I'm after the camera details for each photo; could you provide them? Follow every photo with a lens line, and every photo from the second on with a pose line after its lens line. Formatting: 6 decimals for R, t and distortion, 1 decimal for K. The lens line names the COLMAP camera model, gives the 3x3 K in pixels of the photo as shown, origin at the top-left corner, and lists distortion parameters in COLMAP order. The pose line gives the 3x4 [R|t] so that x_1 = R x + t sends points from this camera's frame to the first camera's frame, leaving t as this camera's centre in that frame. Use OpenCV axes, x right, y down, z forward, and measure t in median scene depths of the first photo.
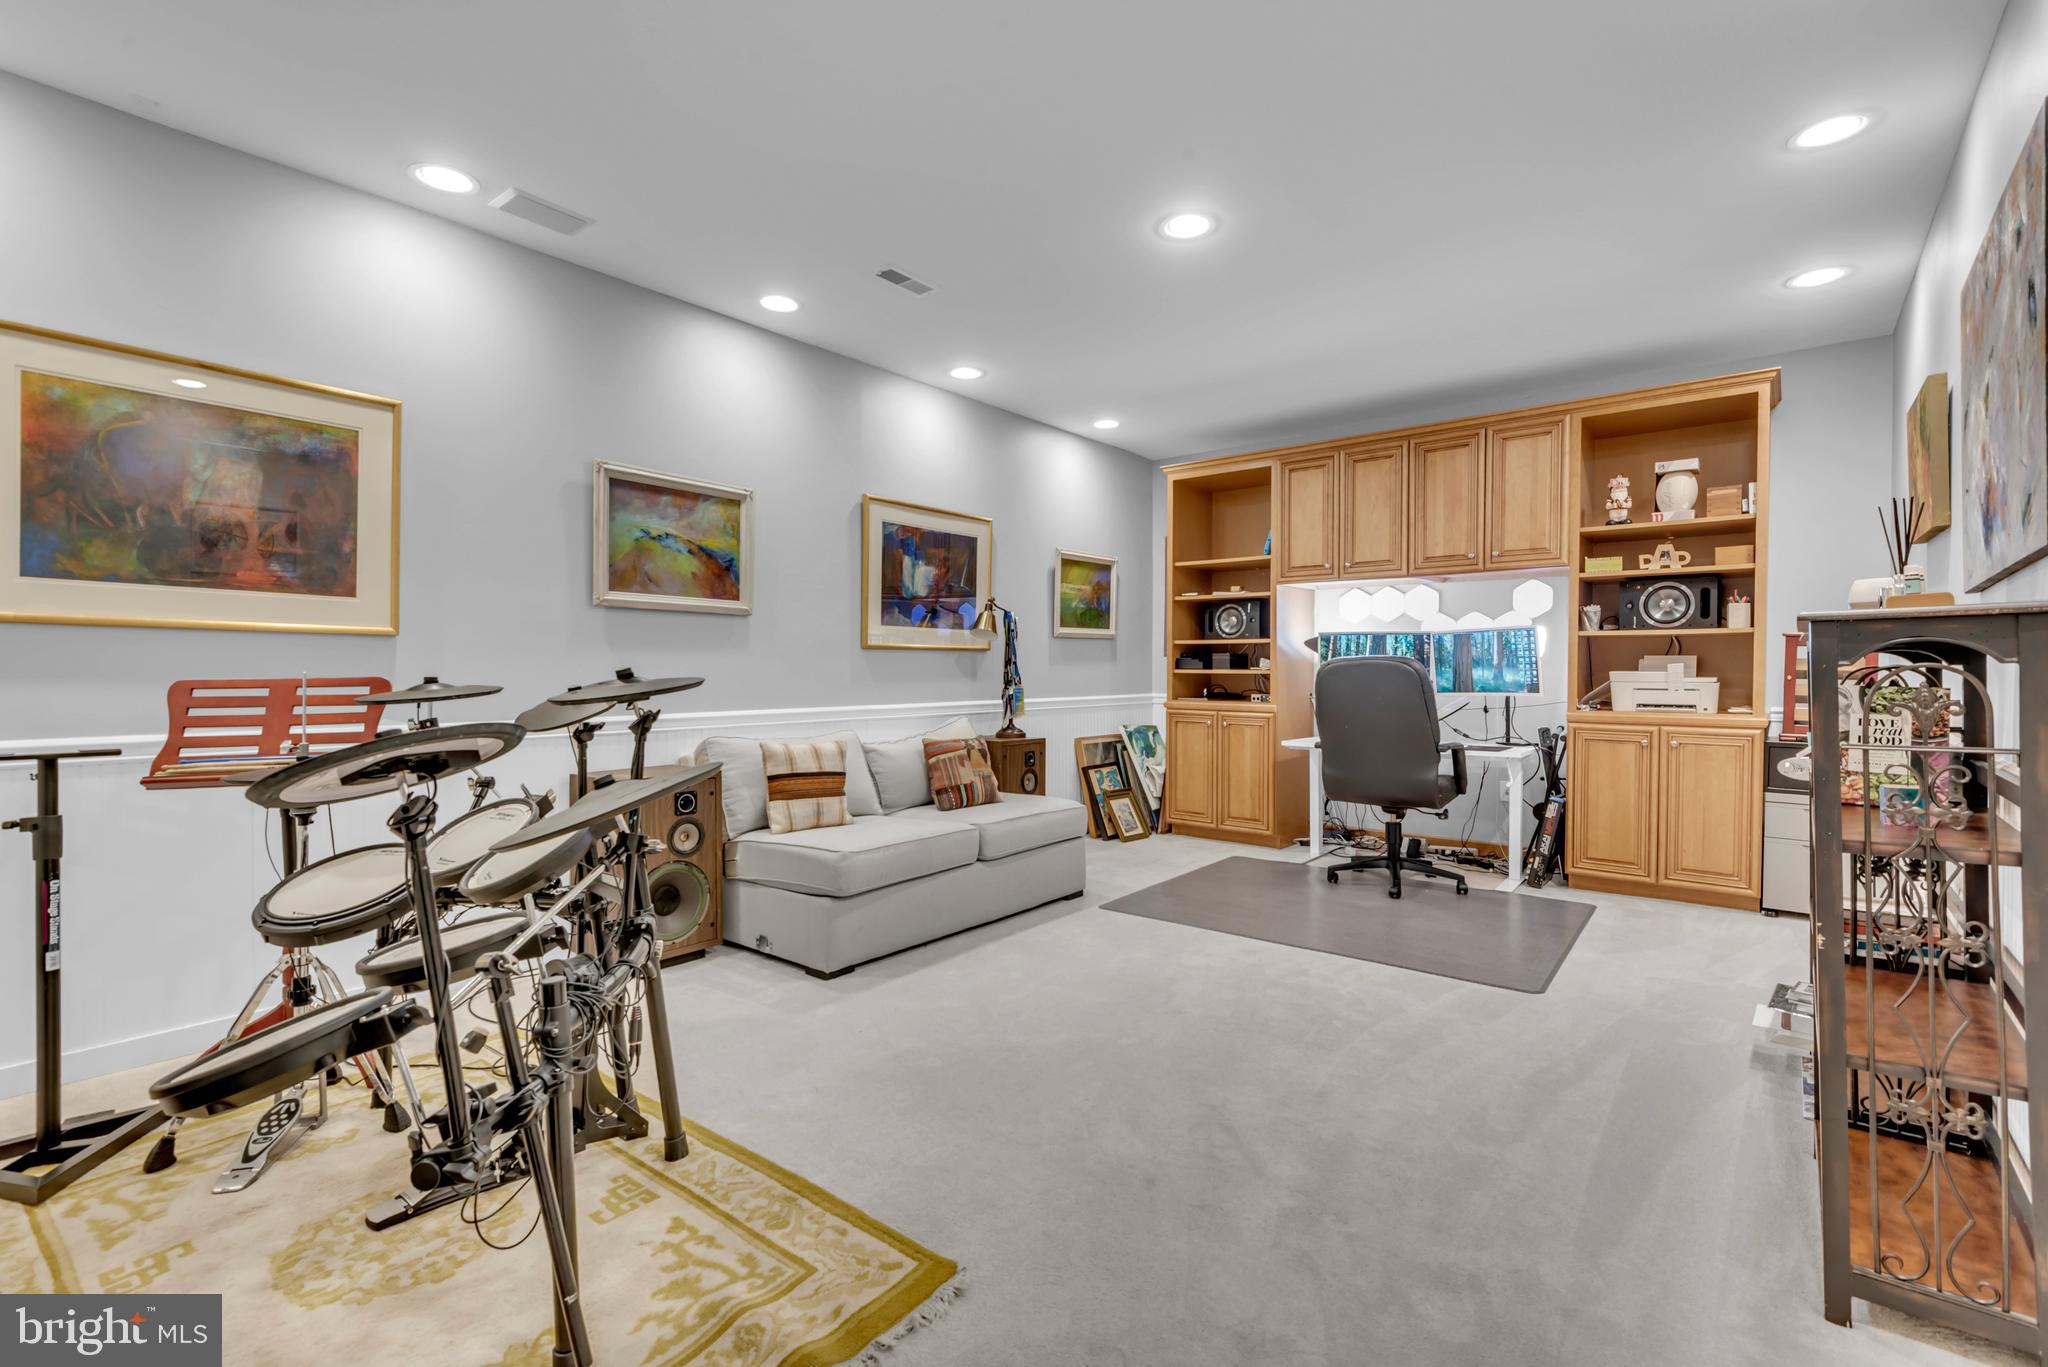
lens RADIAL K [[928.4, 0, 1030.0], [0, 928.4, 679.6], [0, 0, 1]] dist [0.038333, -0.013565]
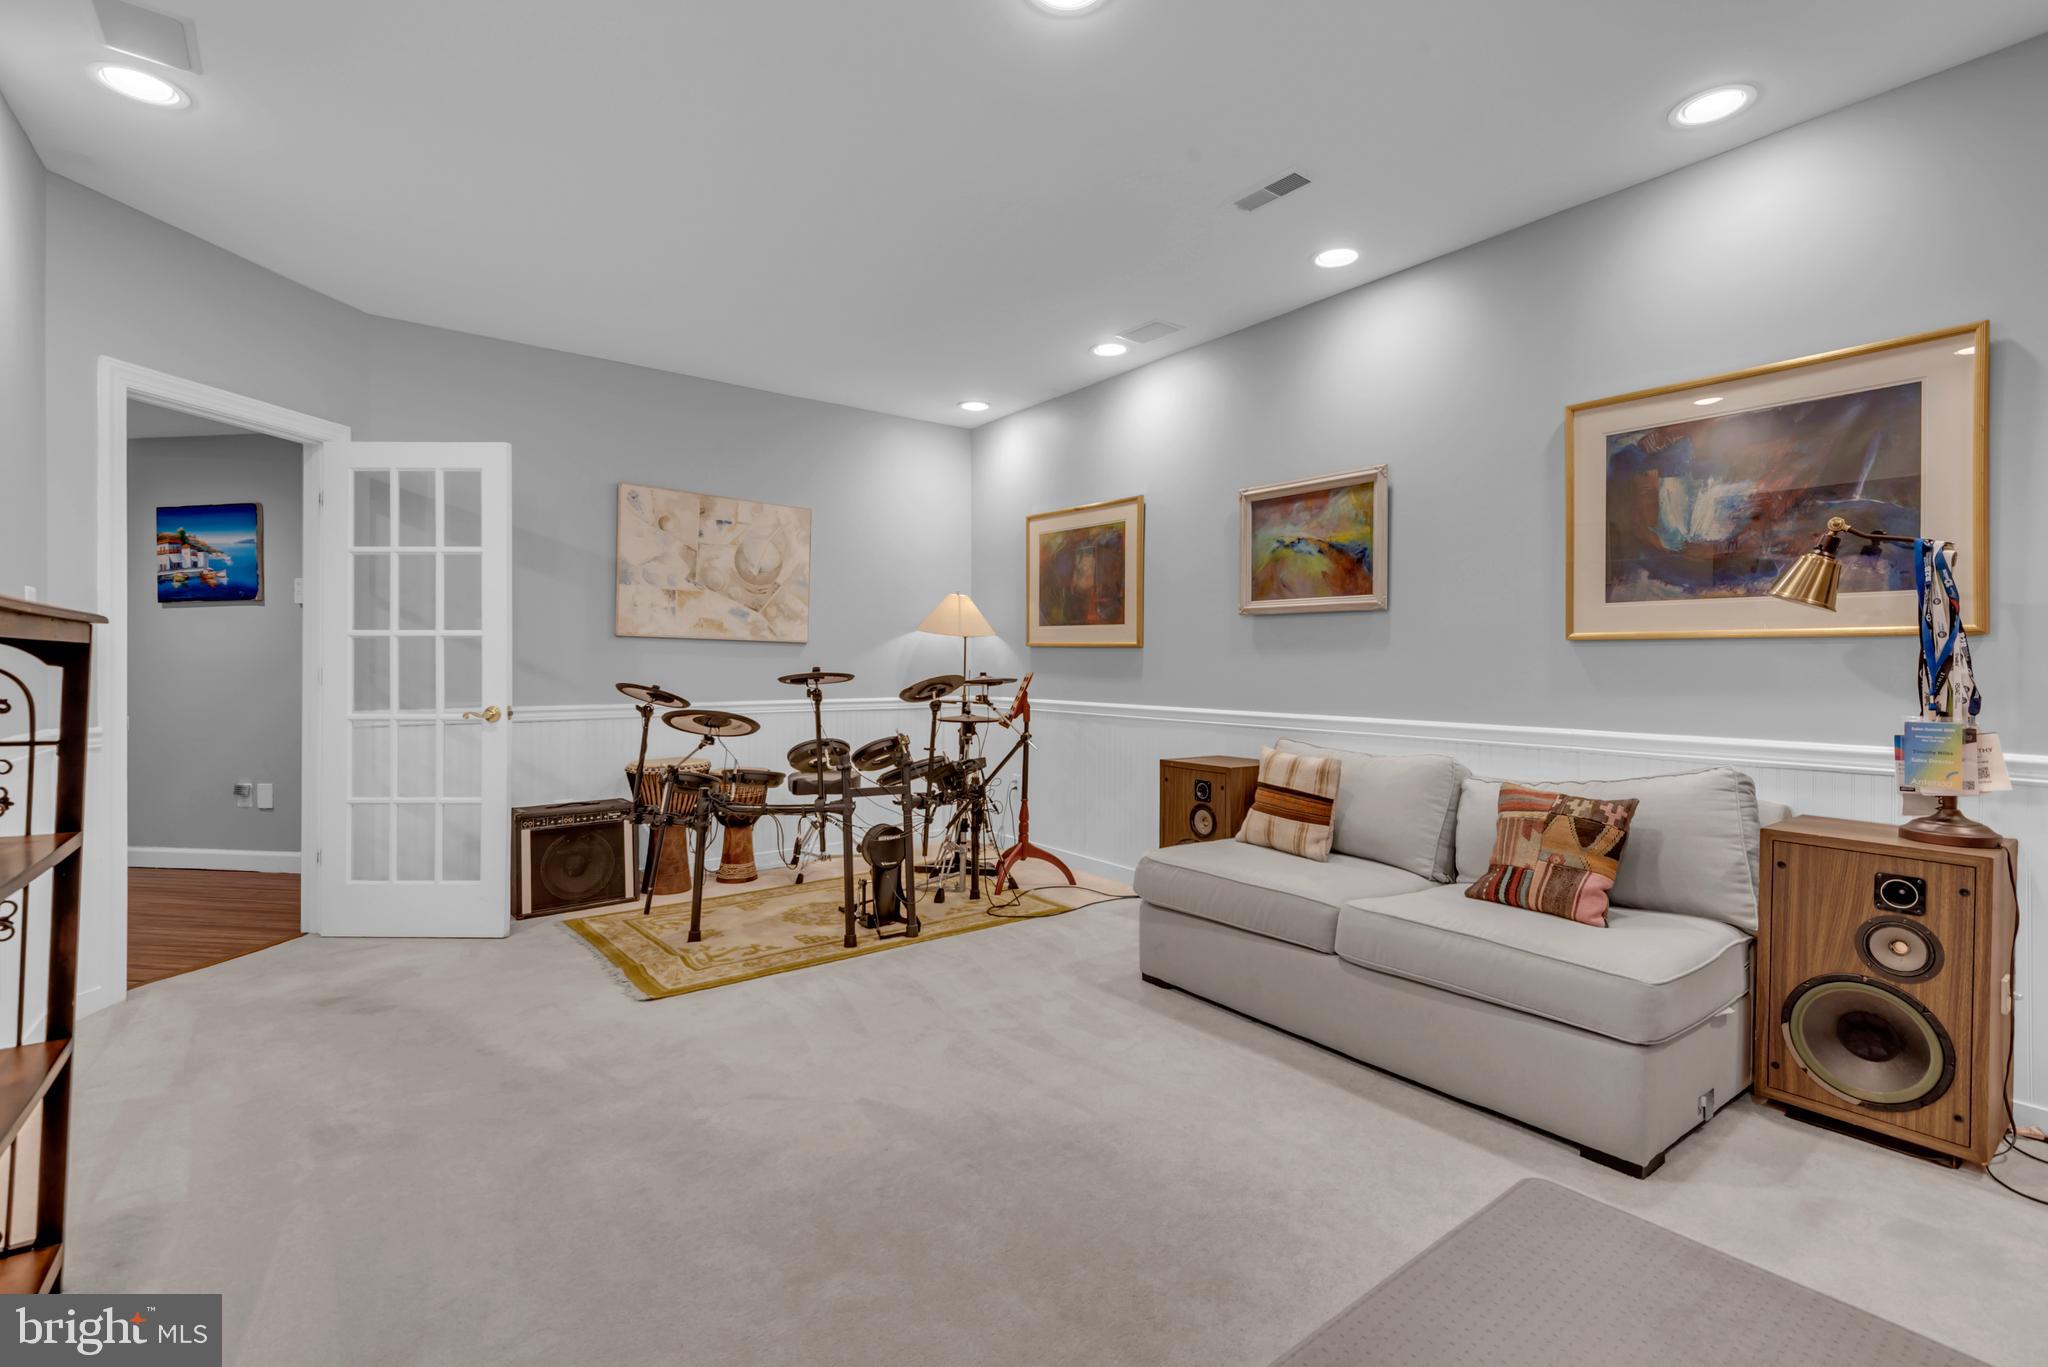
lens RADIAL K [[928.4, 0, 1033.6], [0, 928.4, 672.6], [0, 0, 1]] dist [0.038333, -0.013565]
pose [[-0.245963, -0.006572, -0.969257, 0.660943], [-0.029759, 0.999557, 0.000774, -0.001697], [0.968822, 0.029035, -0.246050, 0.960232]]
